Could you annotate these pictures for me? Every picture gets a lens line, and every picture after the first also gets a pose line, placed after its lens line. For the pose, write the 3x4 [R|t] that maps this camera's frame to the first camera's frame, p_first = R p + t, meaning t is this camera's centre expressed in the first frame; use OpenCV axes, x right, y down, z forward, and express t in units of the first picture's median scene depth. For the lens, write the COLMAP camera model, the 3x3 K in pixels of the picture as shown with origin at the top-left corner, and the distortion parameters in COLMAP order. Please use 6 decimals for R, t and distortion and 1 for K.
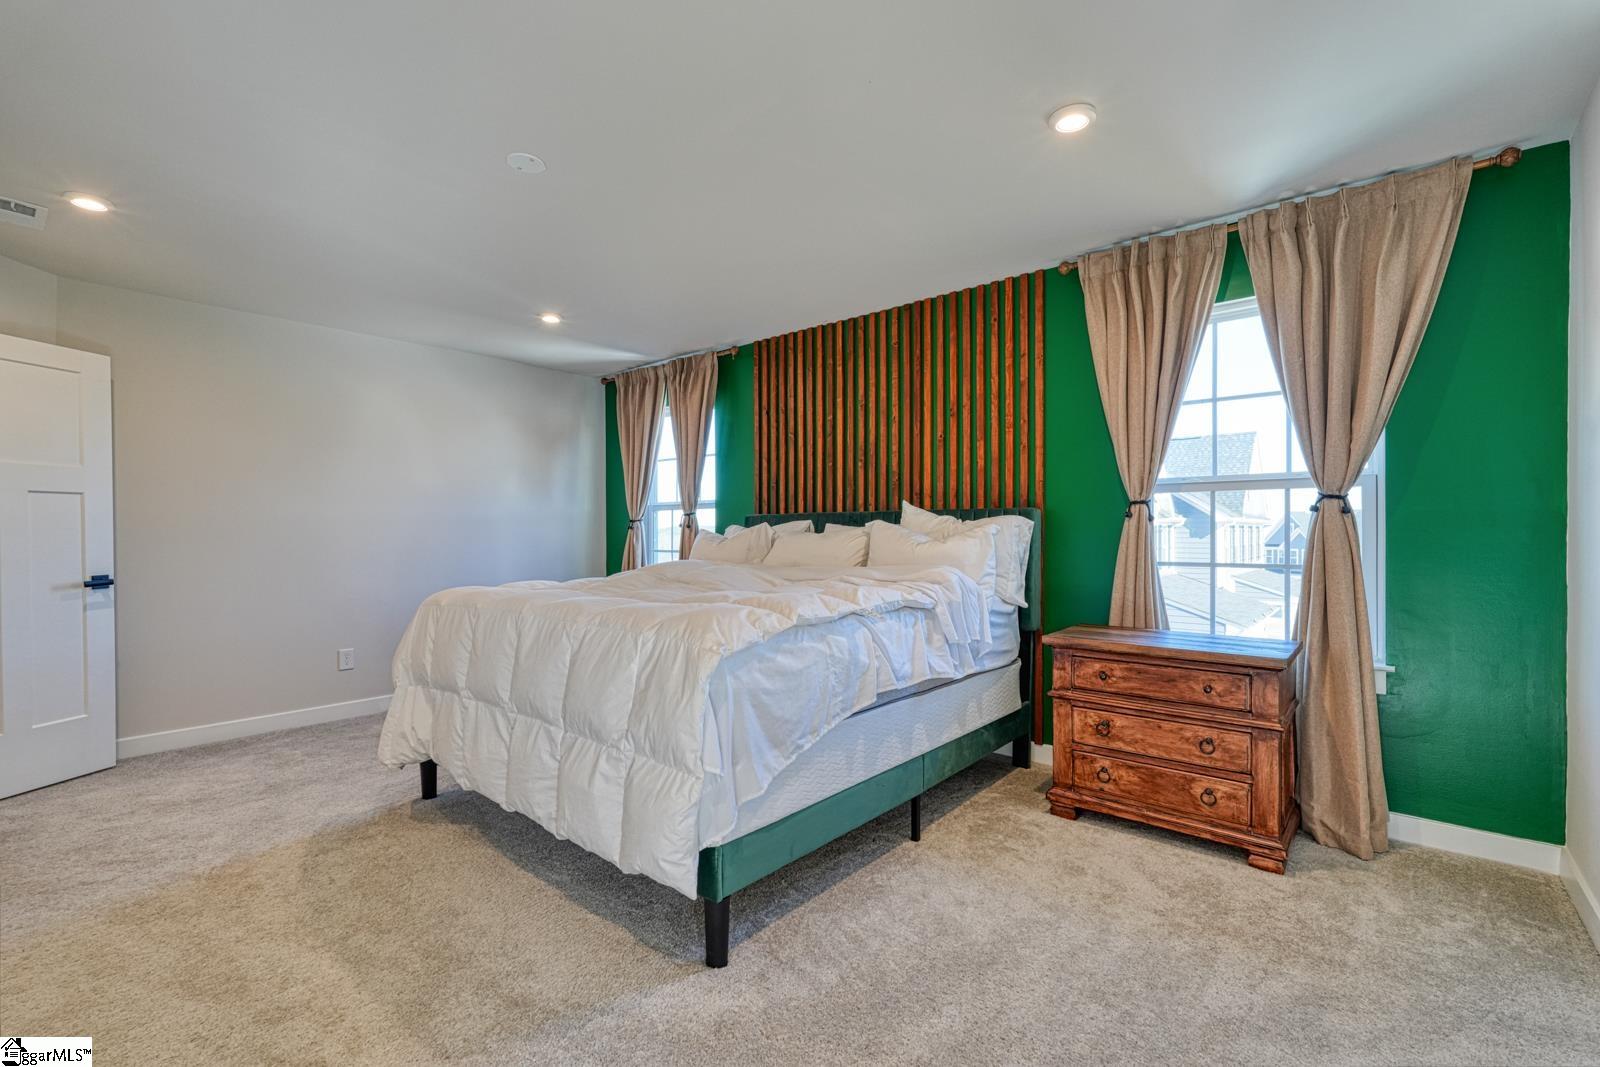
lens RADIAL K [[724.1, 0, 800.0], [0, 724.1, 533.5], [0, 0, 1]] dist [-0.000675, -0.000112]
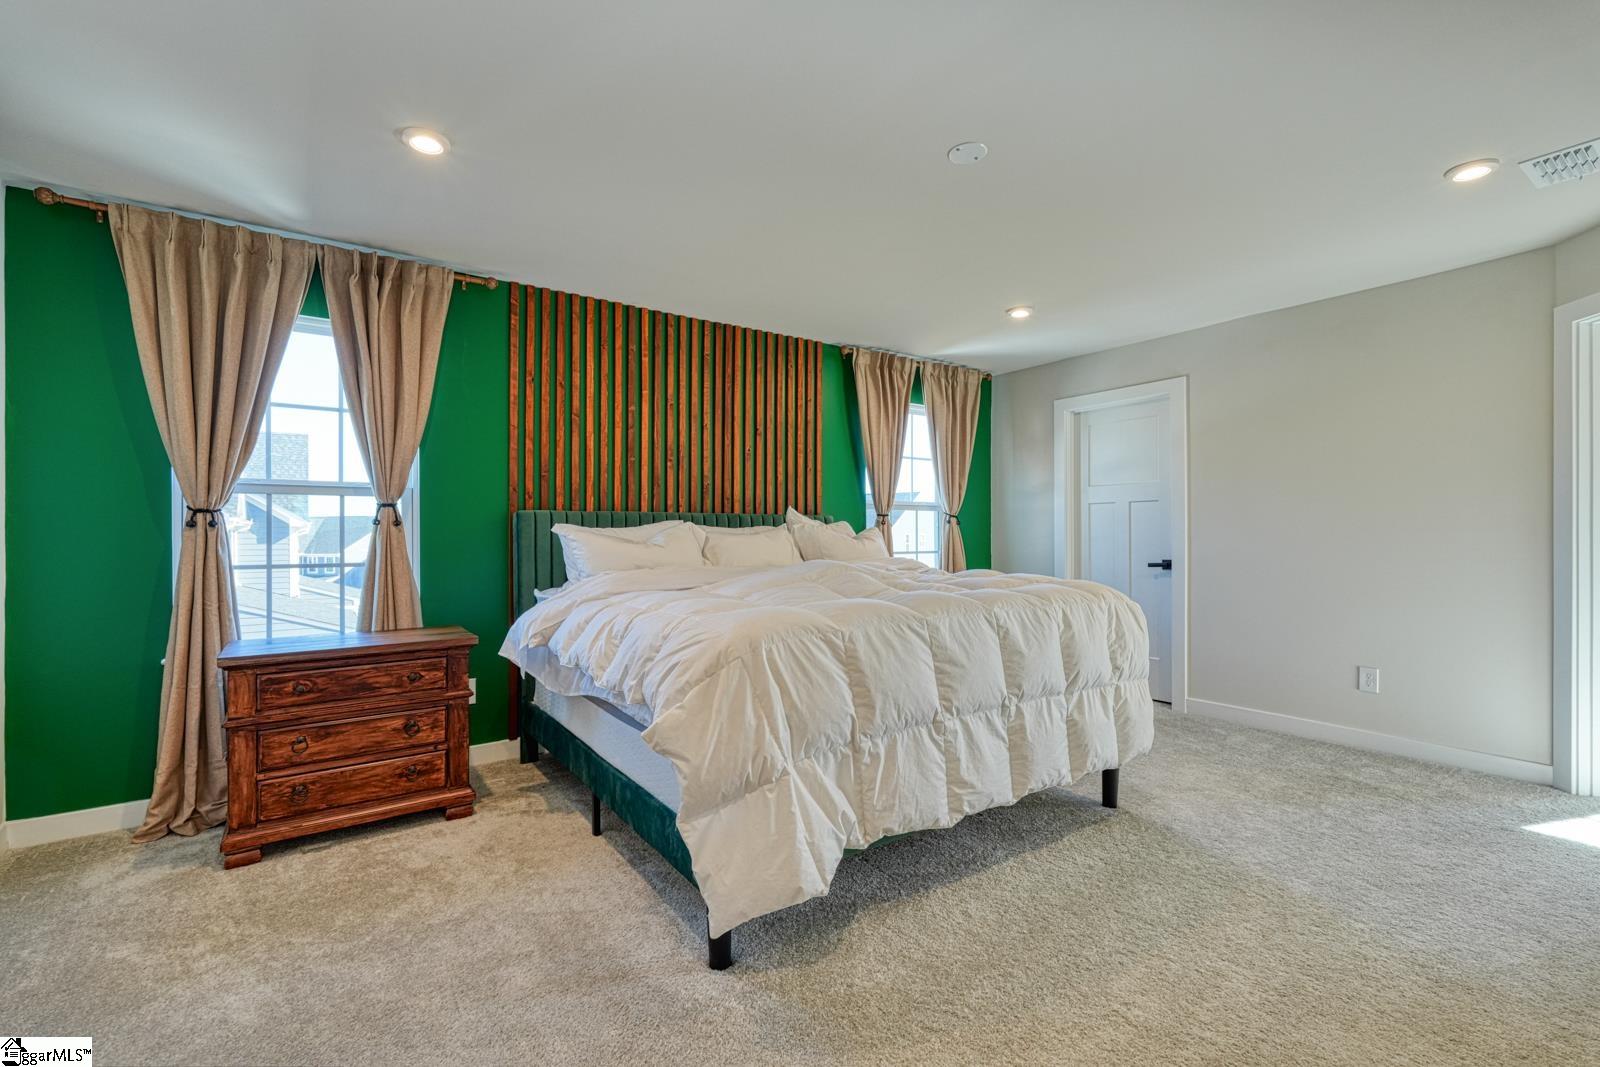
lens RADIAL K [[619.7, 0, 800.0], [0, 619.7, 533.5], [0, 0, 1]] dist [-0.013563, -0.000005]
pose [[0.276228, -0.000184, 0.961092, -0.674639], [0.003474, 0.999994, -0.000808, -0.000841], [-0.961086, 0.003562, 0.276227, 0.601246]]
